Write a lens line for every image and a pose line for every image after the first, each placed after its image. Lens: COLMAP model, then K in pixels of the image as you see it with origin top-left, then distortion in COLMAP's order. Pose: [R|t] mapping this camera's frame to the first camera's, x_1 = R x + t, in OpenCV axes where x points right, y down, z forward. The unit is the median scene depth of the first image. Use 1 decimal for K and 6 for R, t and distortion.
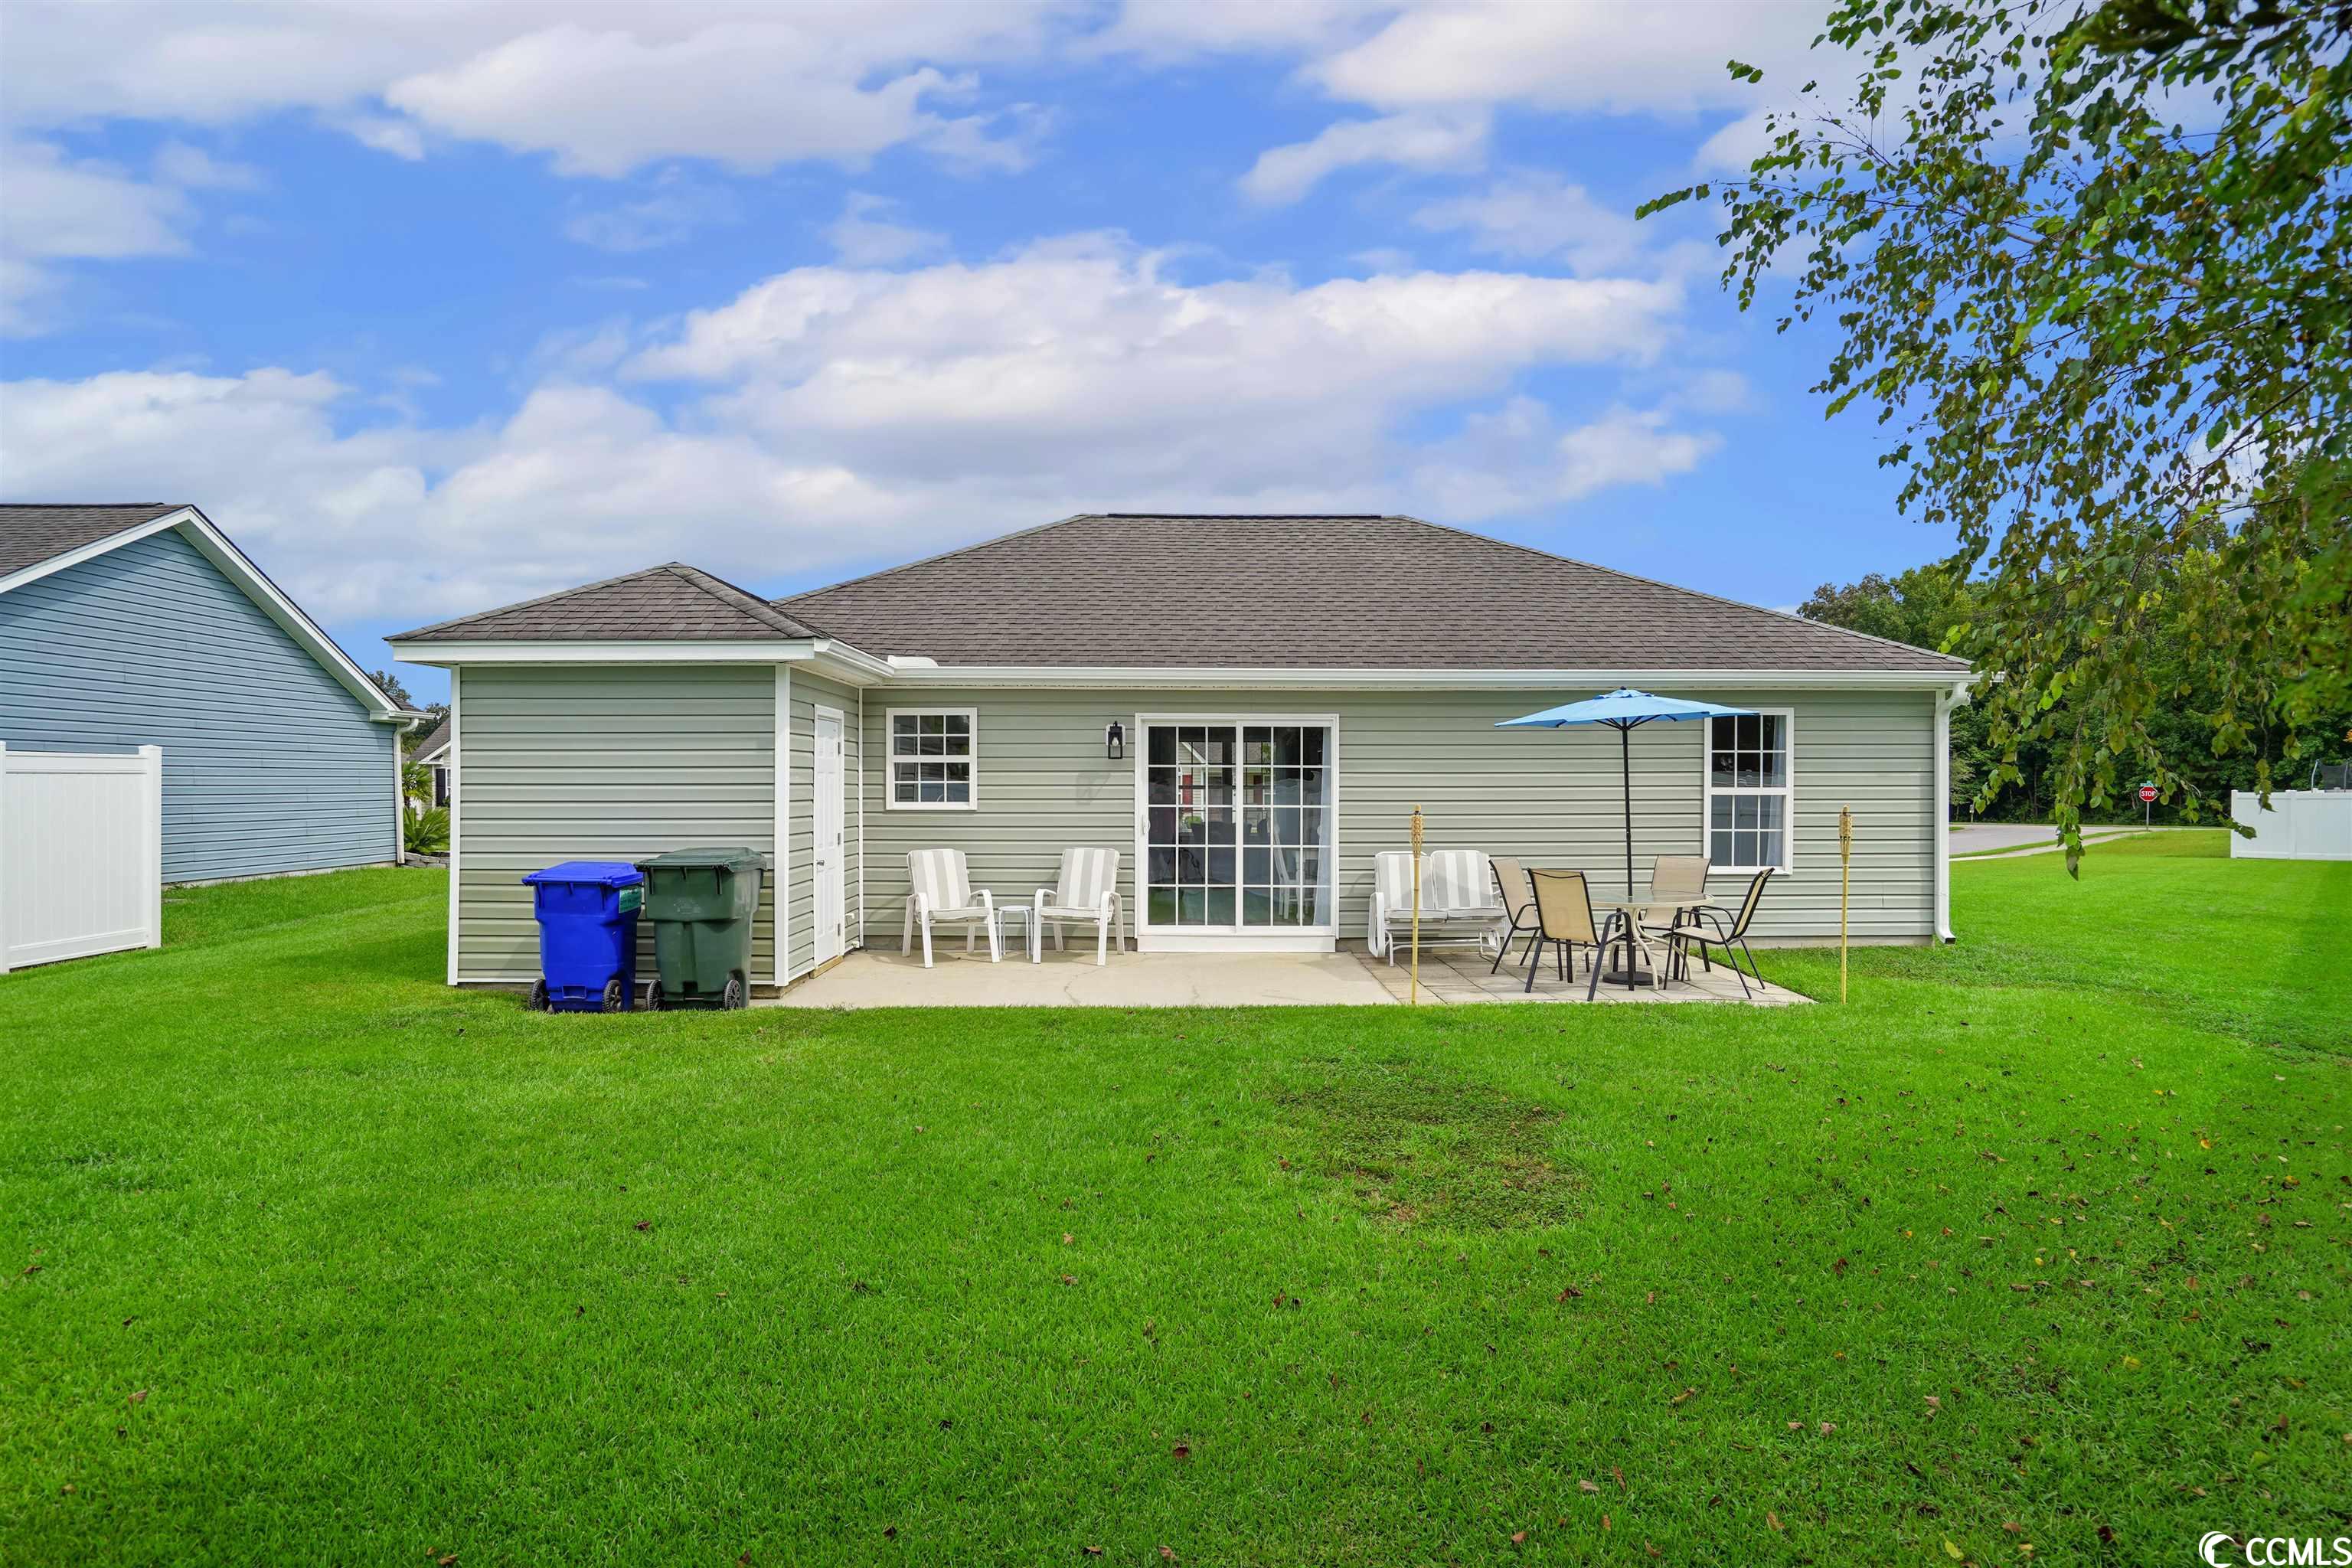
lens RADIAL K [[1352.0, 0, 1184.7], [0, 1352.0, 784.5], [0, 0, 1]] dist [-0.003234, -0.000024]
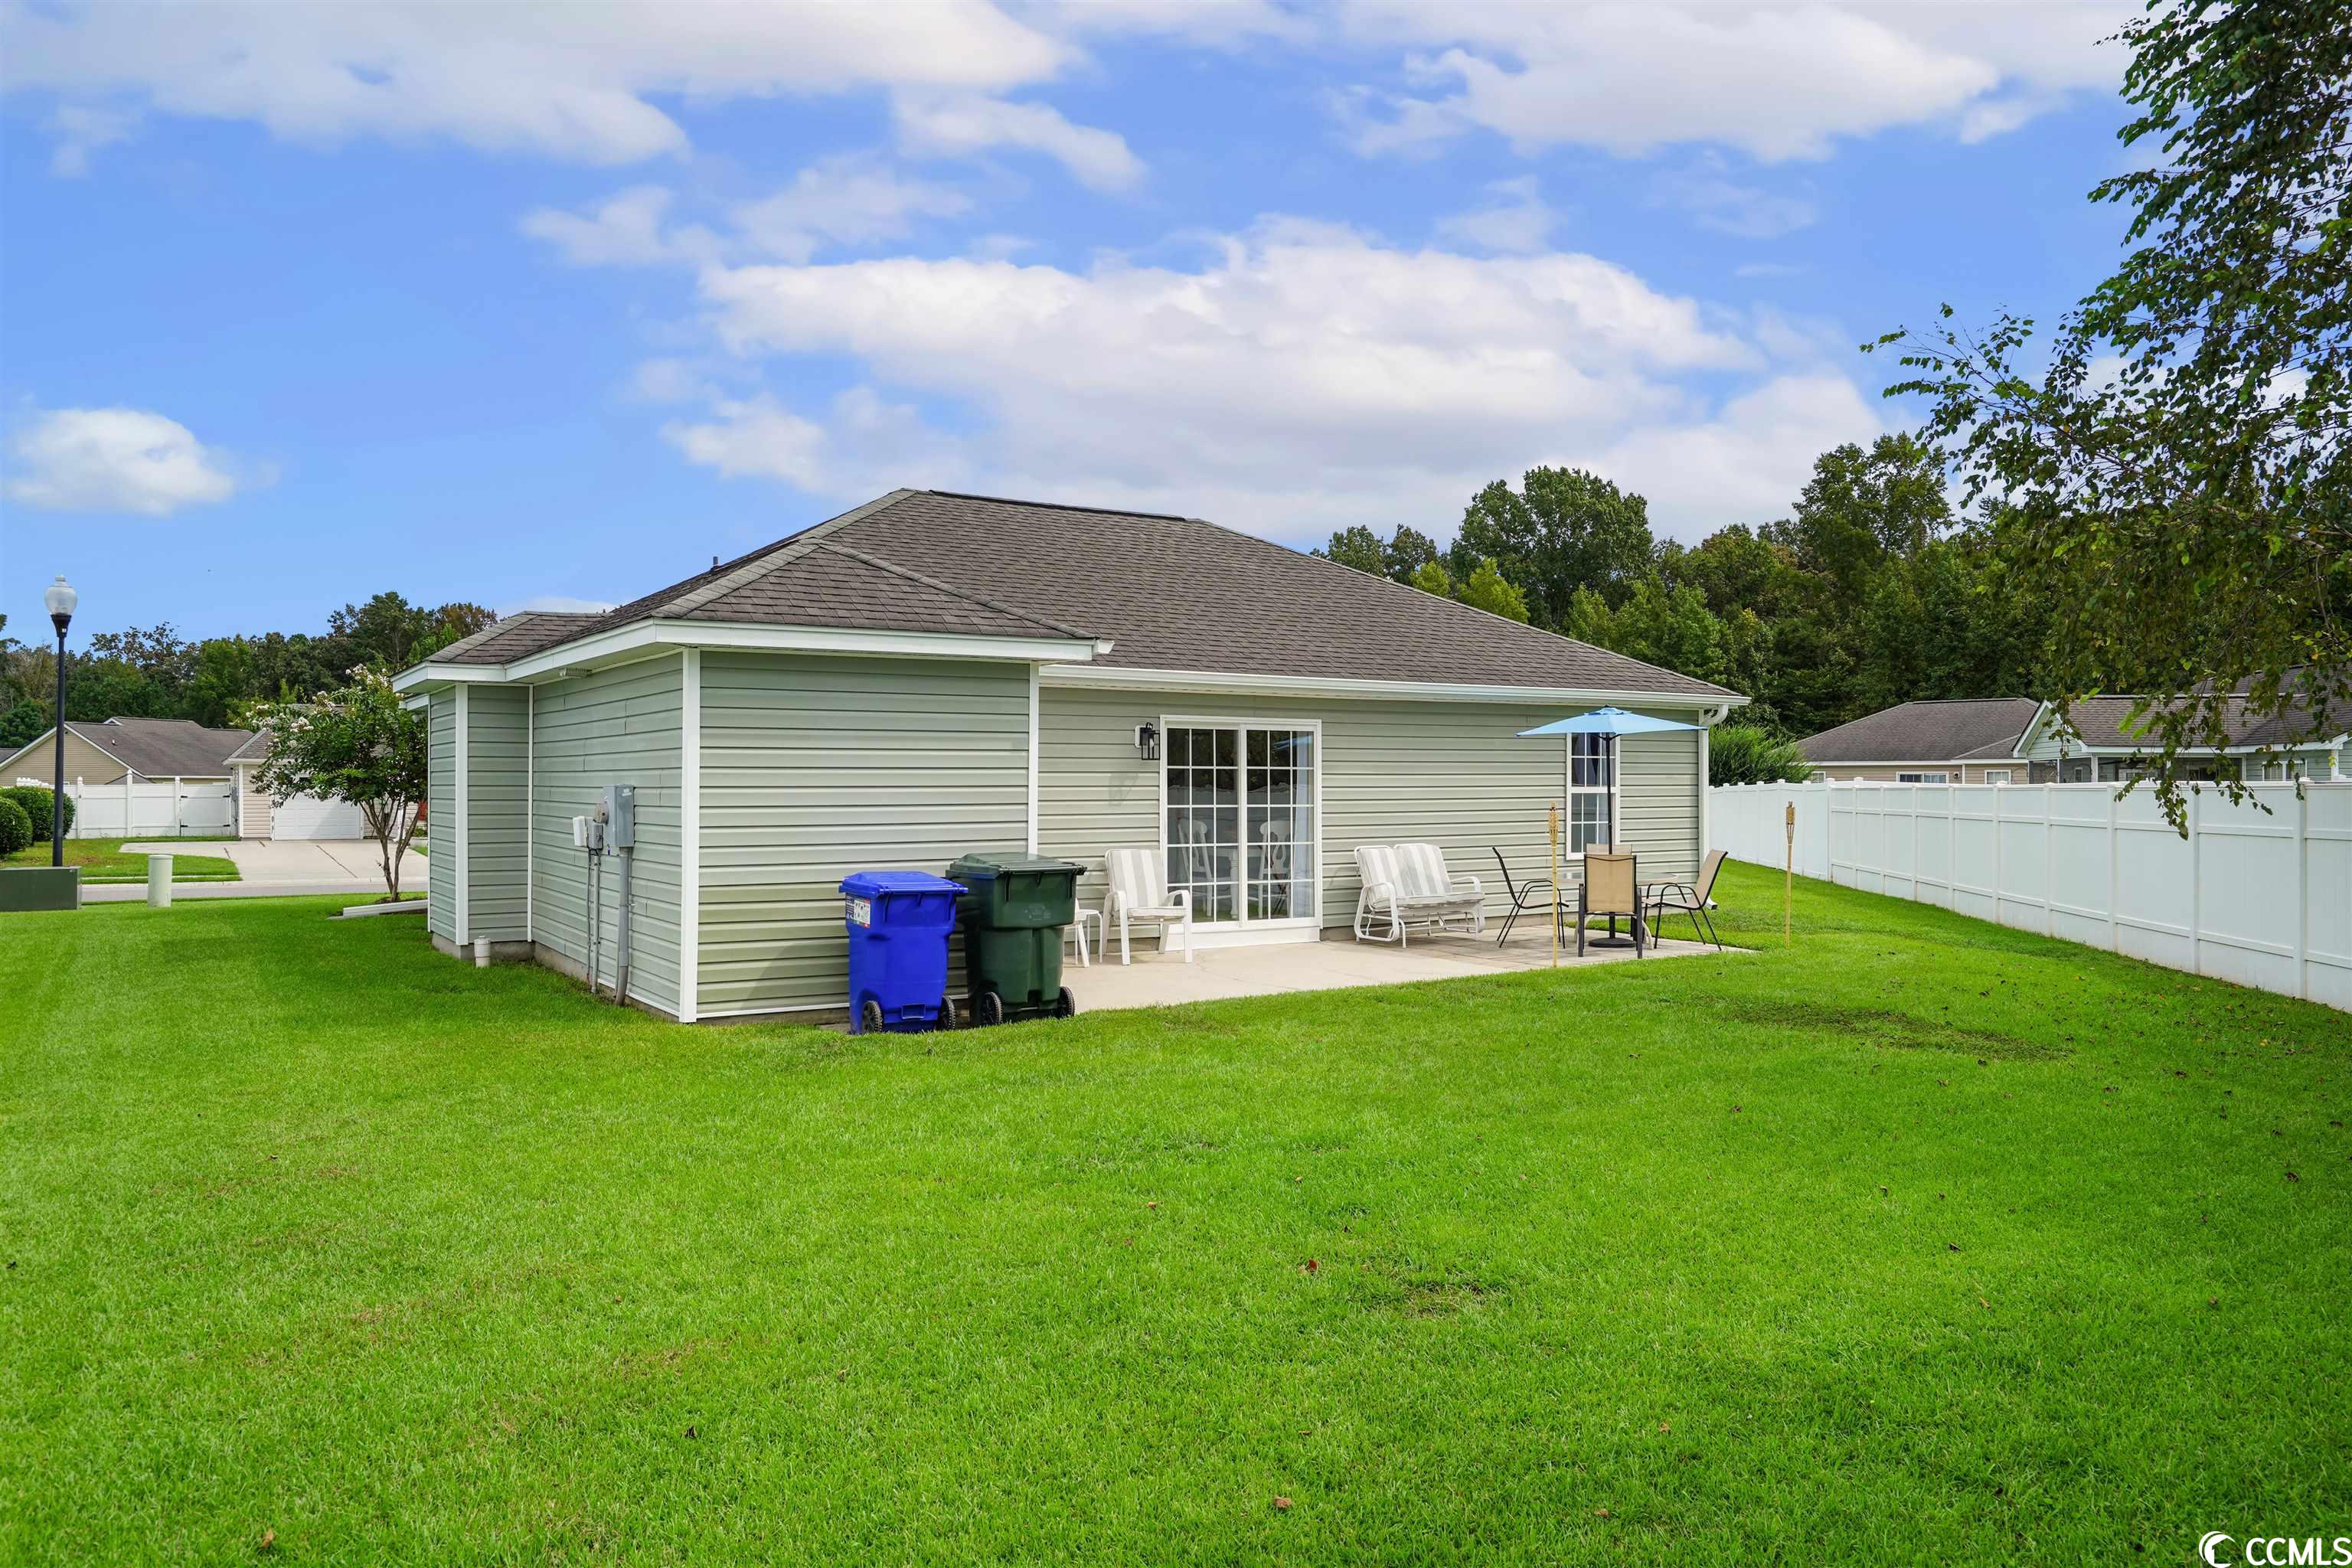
lens RADIAL K [[1596.9, 0, 1170.6], [0, 1596.9, 790.4], [0, 0, 1]] dist [0.004138, -0.000064]
pose [[0.853877, -0.003841, 0.520461, -0.651907], [0.001146, 0.999984, 0.005500, -0.002981], [-0.520474, -0.004099, 0.853868, -0.021993]]
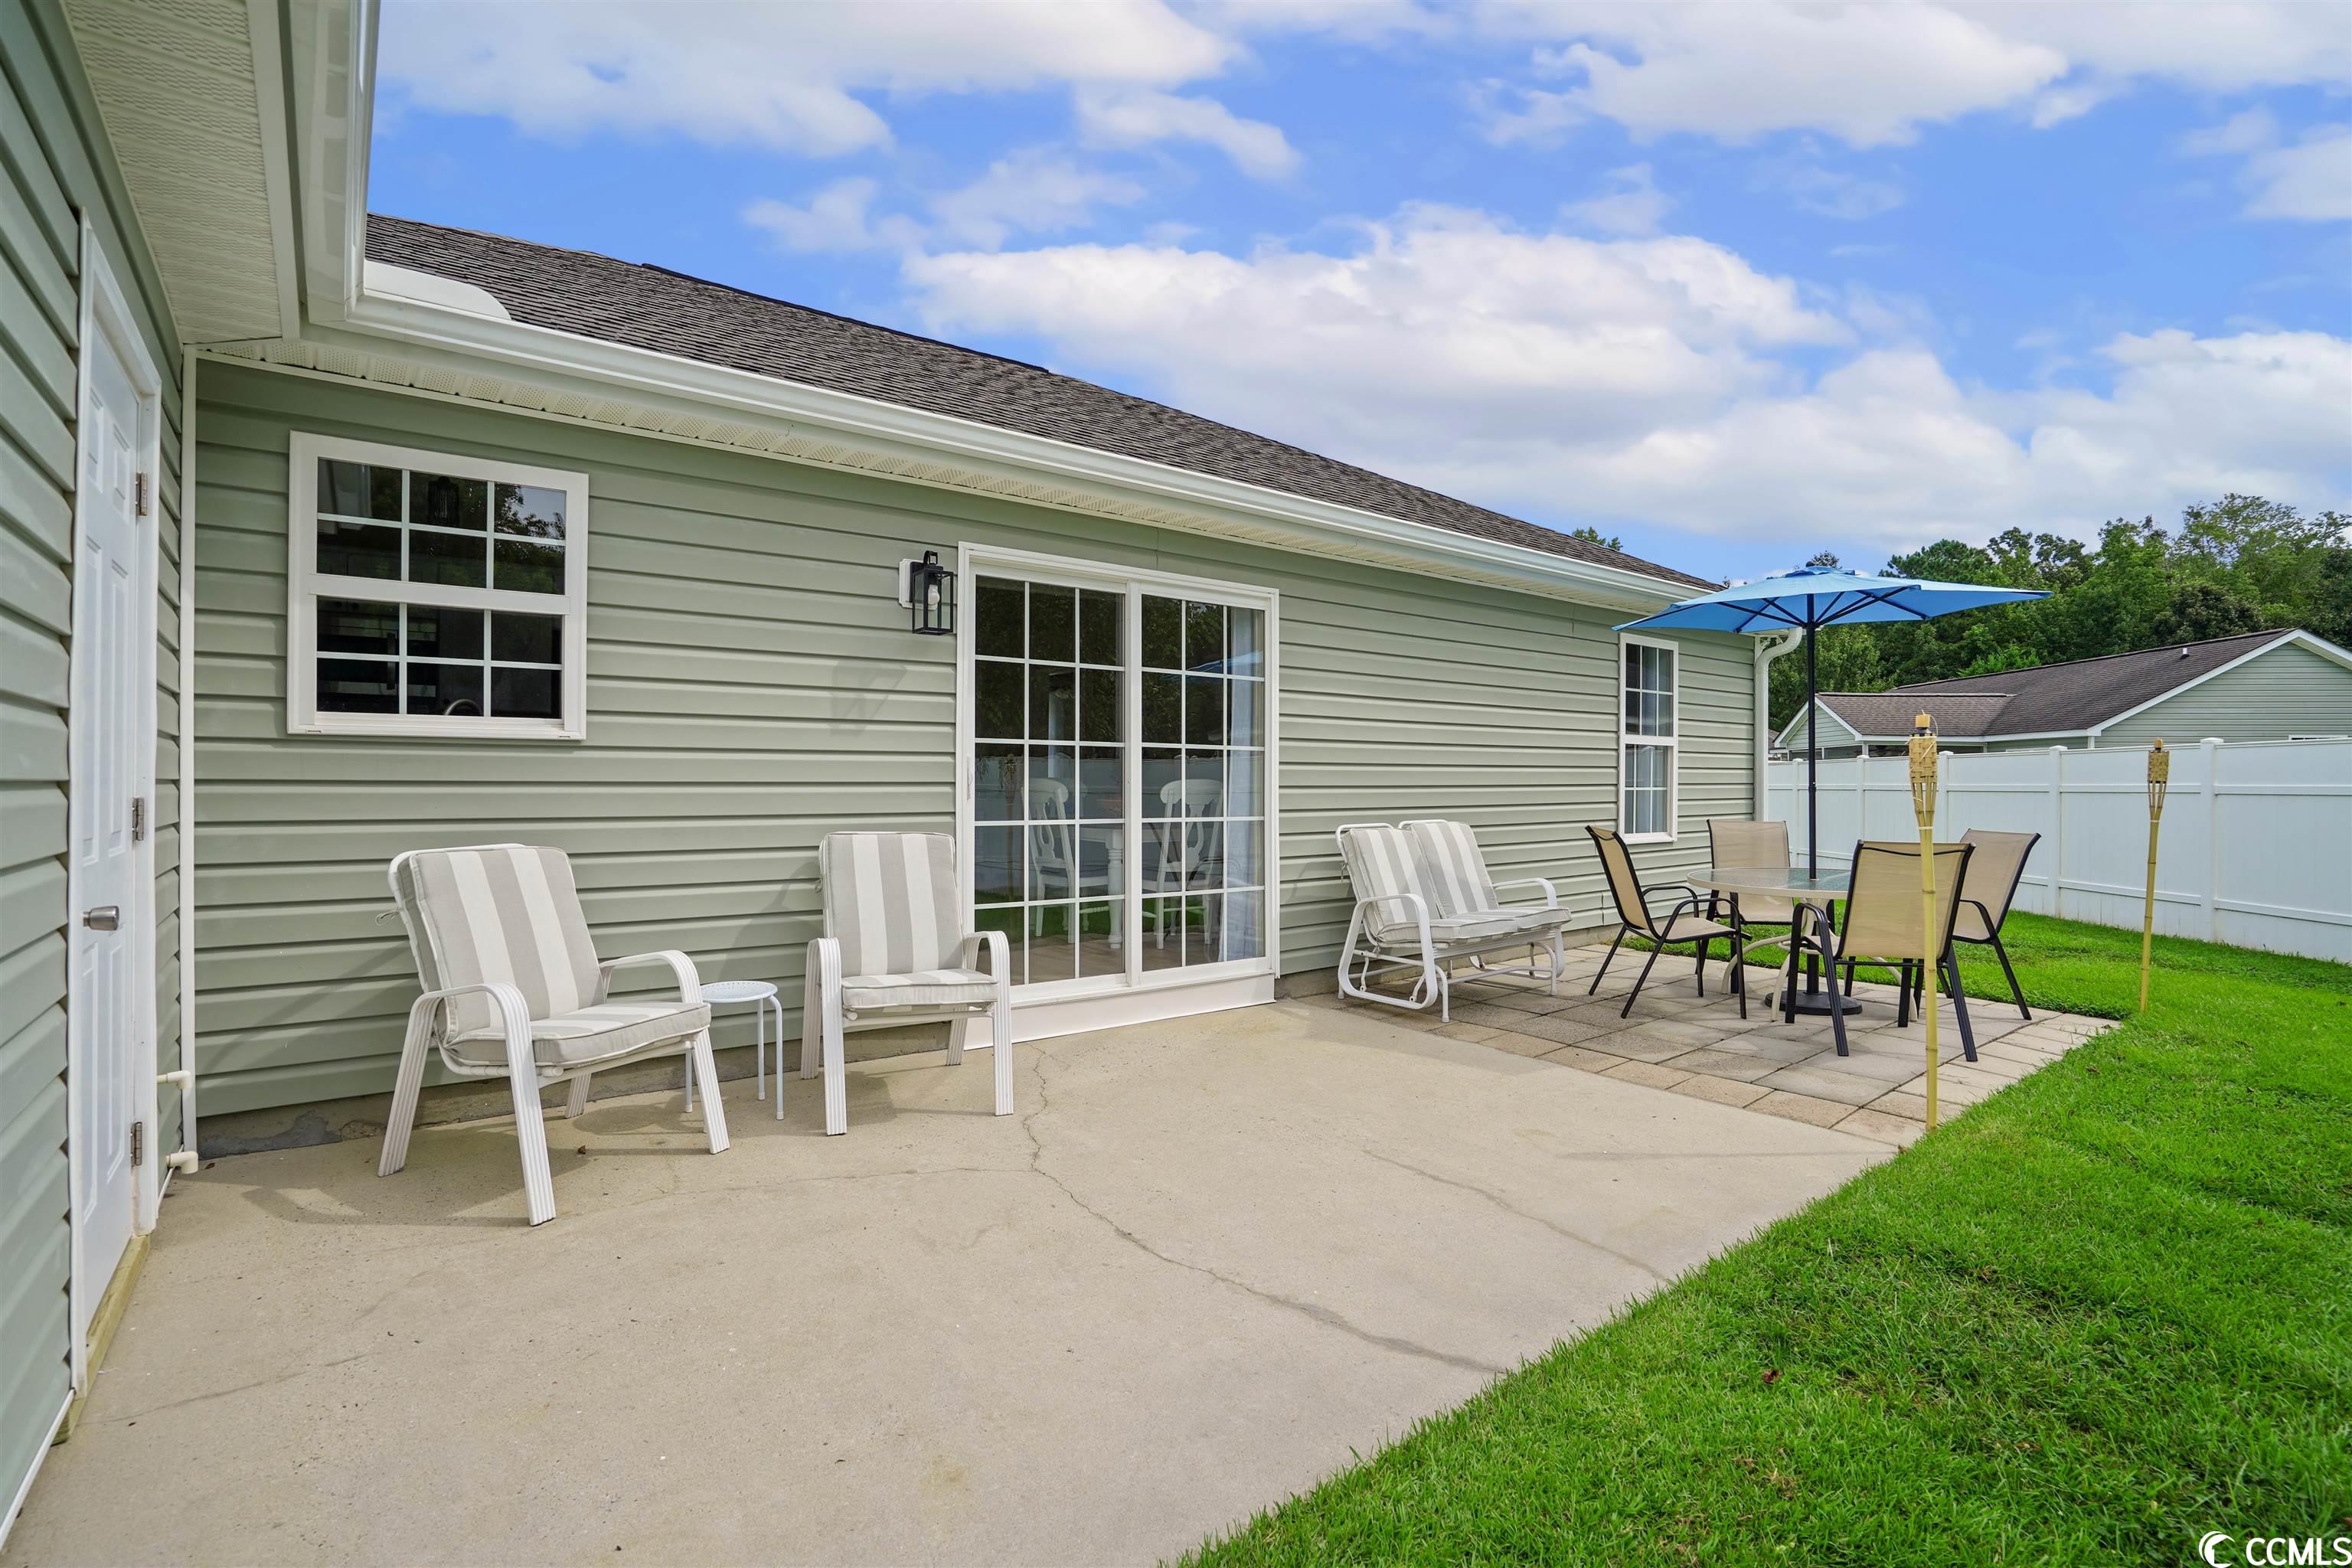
lens RADIAL K [[1082.3, 0, 1170.0], [0, 1082.3, 780.1], [0, 0, 1]] dist [-0.030861, 0.007897]
pose [[0.803957, 0.002170, 0.594683, -0.201215], [-0.002561, 0.999997, -0.000186, 0.029745], [-0.594682, -0.001373, 0.803960, 0.655382]]
